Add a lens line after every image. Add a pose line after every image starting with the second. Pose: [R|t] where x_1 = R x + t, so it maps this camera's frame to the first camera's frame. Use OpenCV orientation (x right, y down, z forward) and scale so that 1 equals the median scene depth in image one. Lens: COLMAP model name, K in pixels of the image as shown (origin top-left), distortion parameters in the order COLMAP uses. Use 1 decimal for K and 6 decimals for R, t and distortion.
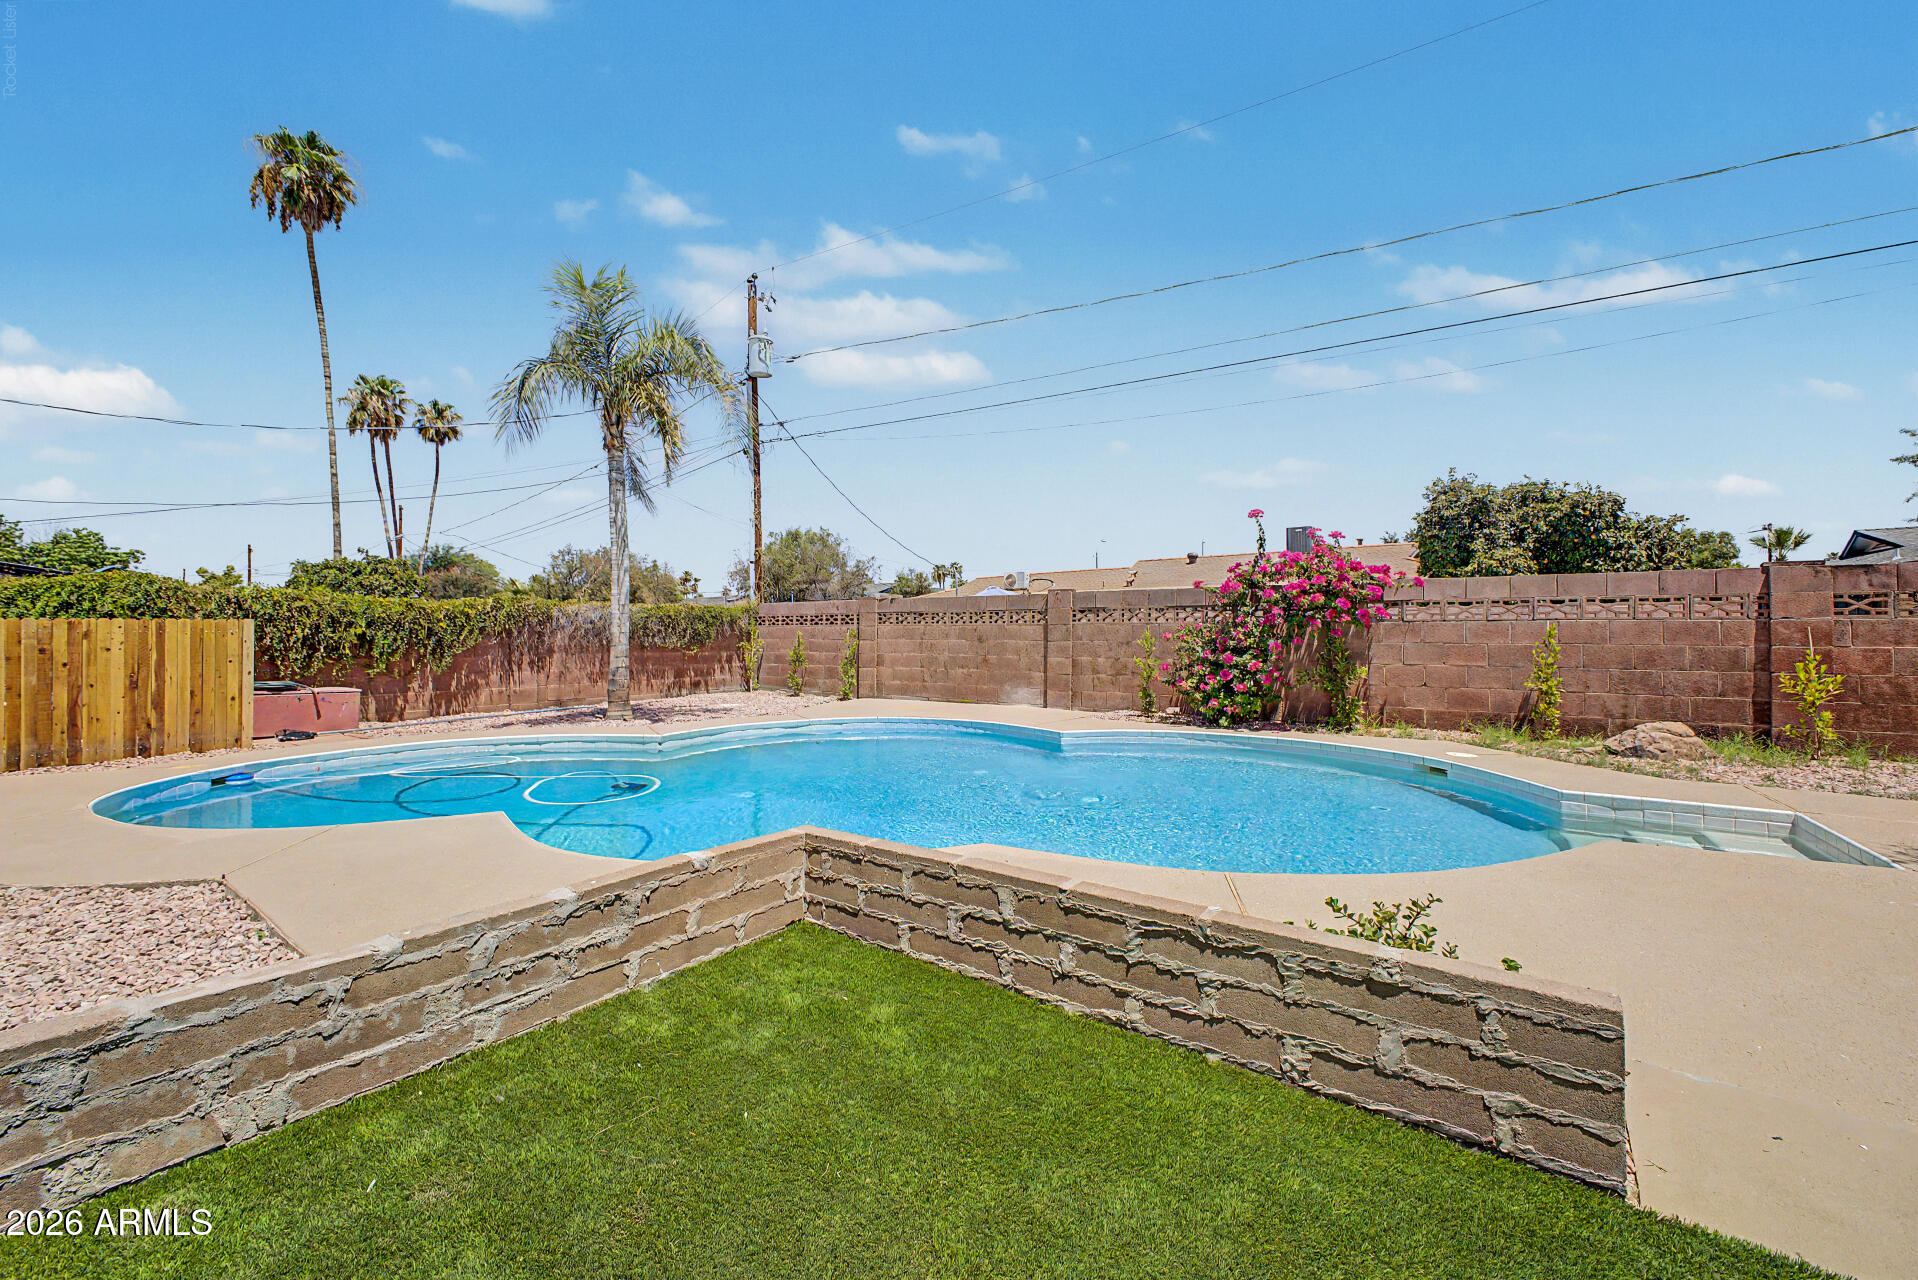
lens RADIAL K [[764.6, 0, 959.9], [0, 764.6, 623.8], [0, 0, 1]] dist [0.008103, -0.000549]
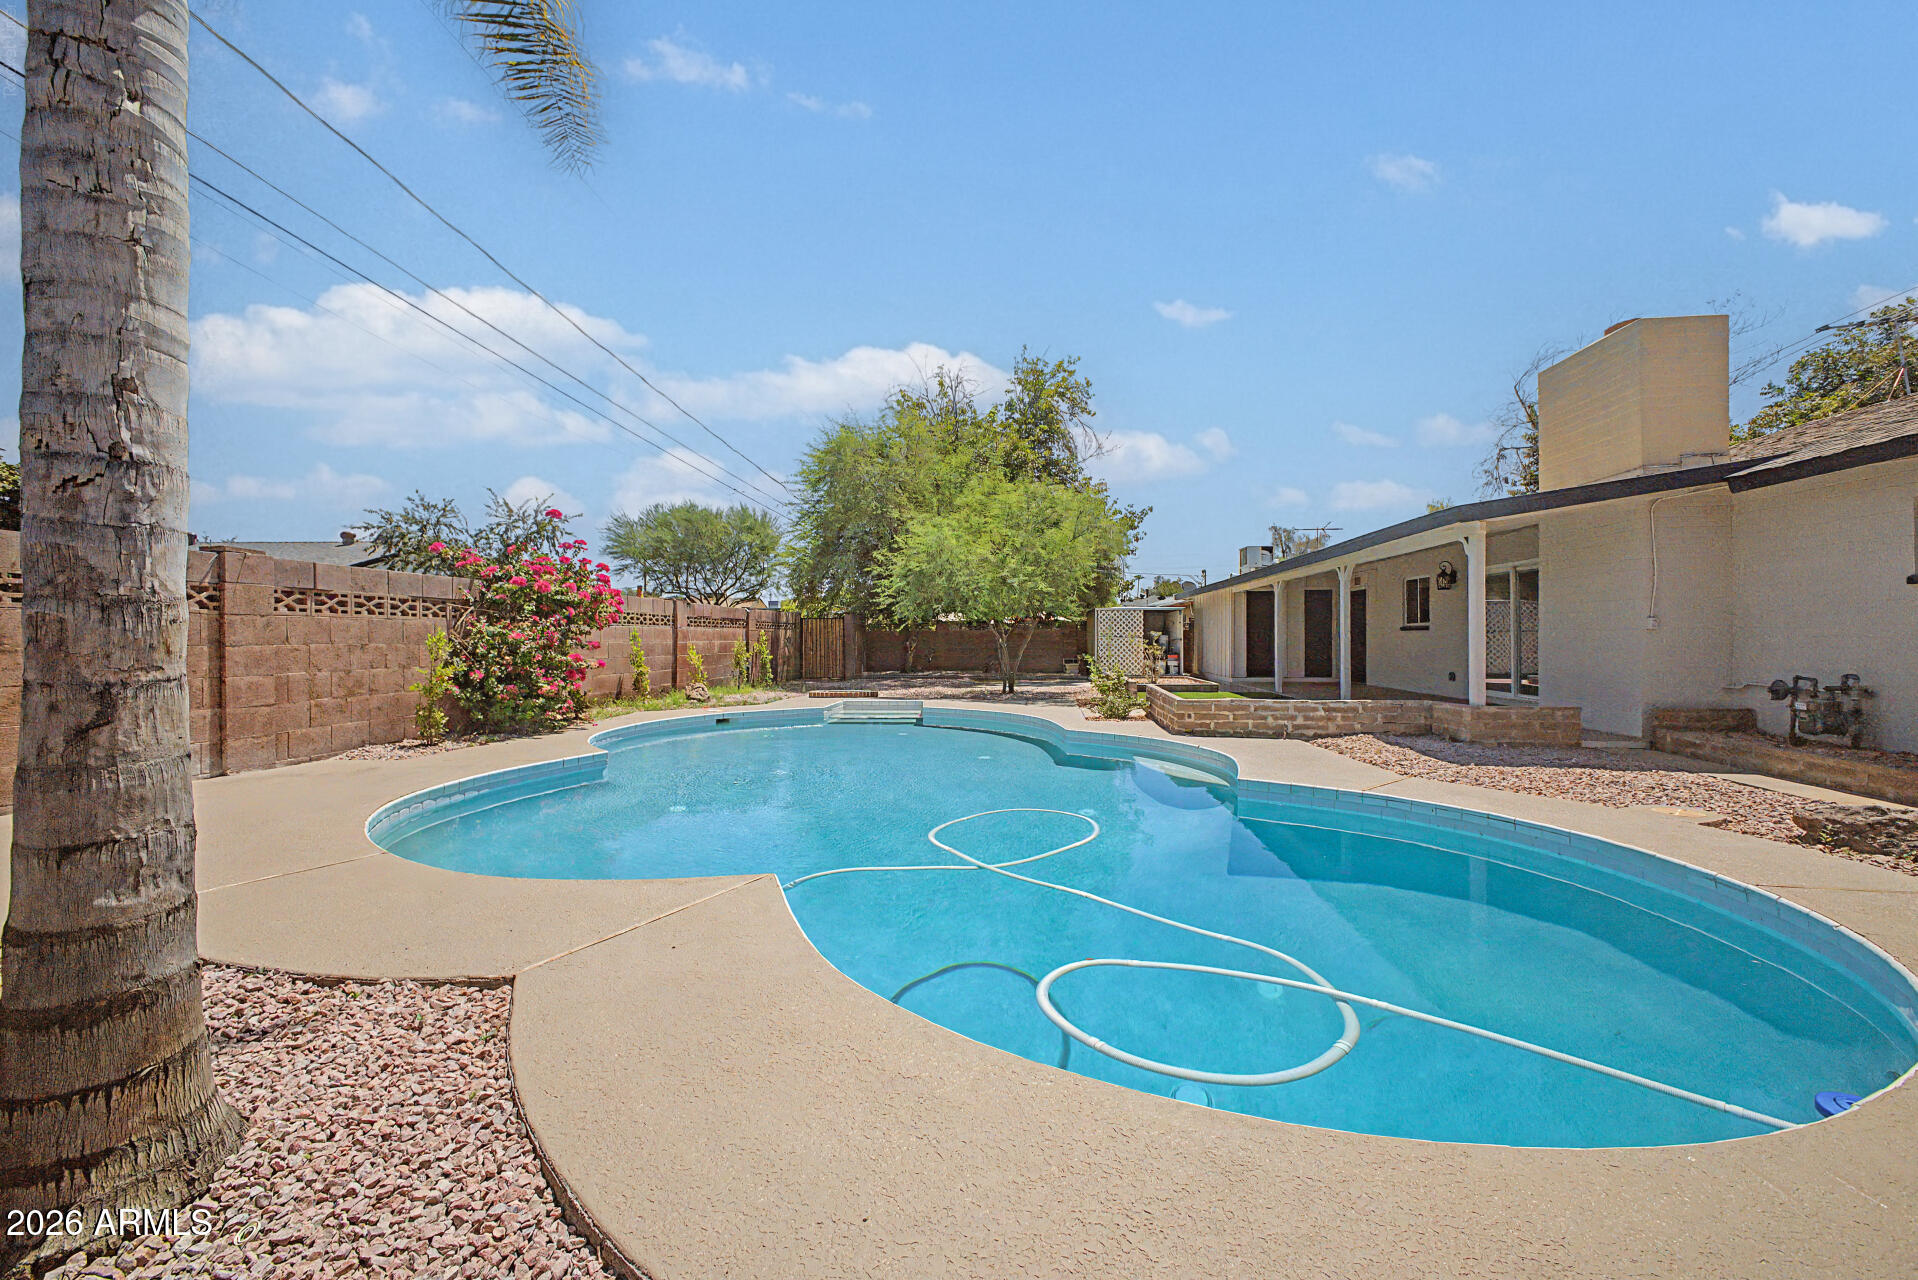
lens RADIAL K [[752.4, 0, 960.0], [0, 752.4, 633.6], [0, 0, 1]] dist [0.025057, -0.007016]
pose [[-0.514131, 0.006866, 0.857684, -0.628562], [-0.008184, 0.999883, -0.012910, 0.018878], [-0.857673, -0.013656, -0.514015, 0.910946]]
